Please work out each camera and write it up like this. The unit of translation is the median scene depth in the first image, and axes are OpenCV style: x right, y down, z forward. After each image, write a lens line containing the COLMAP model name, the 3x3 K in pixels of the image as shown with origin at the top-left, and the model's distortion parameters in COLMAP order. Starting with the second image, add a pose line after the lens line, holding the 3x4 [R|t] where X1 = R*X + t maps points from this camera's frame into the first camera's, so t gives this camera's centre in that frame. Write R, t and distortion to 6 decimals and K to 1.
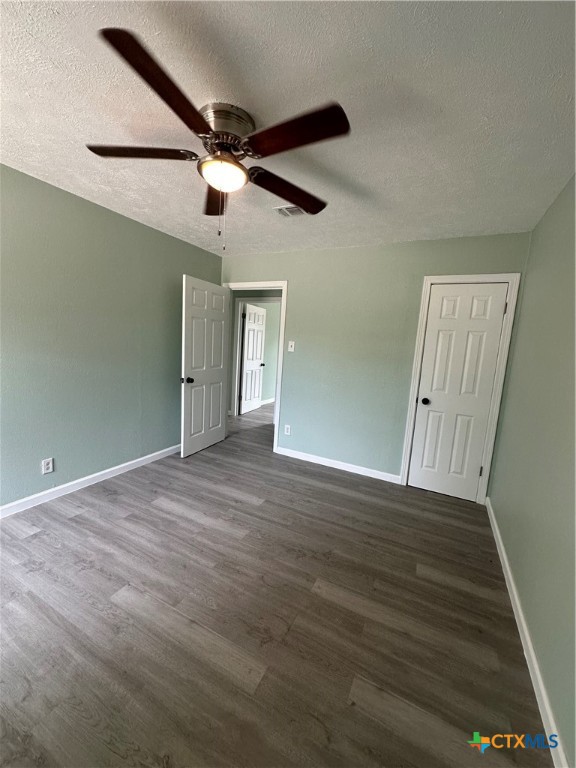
lens RADIAL K [[307.2, 0, 288.0], [0, 307.2, 384.0], [0, 0, 1]] dist [-0.000462, 0.000192]
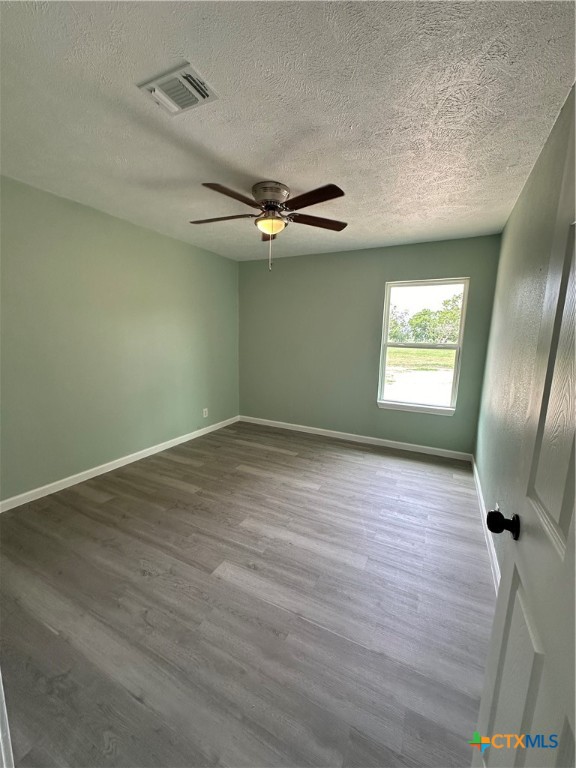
lens RADIAL K [[307.2, 0, 288.0], [0, 307.2, 384.0], [0, 0, 1]] dist [-0.000462, 0.000192]
pose [[-0.996261, -0.085900, -0.009232, -0.256445], [-0.084875, 0.953181, 0.290246, -0.274854], [-0.016132, 0.289944, -0.956908, 1.978437]]
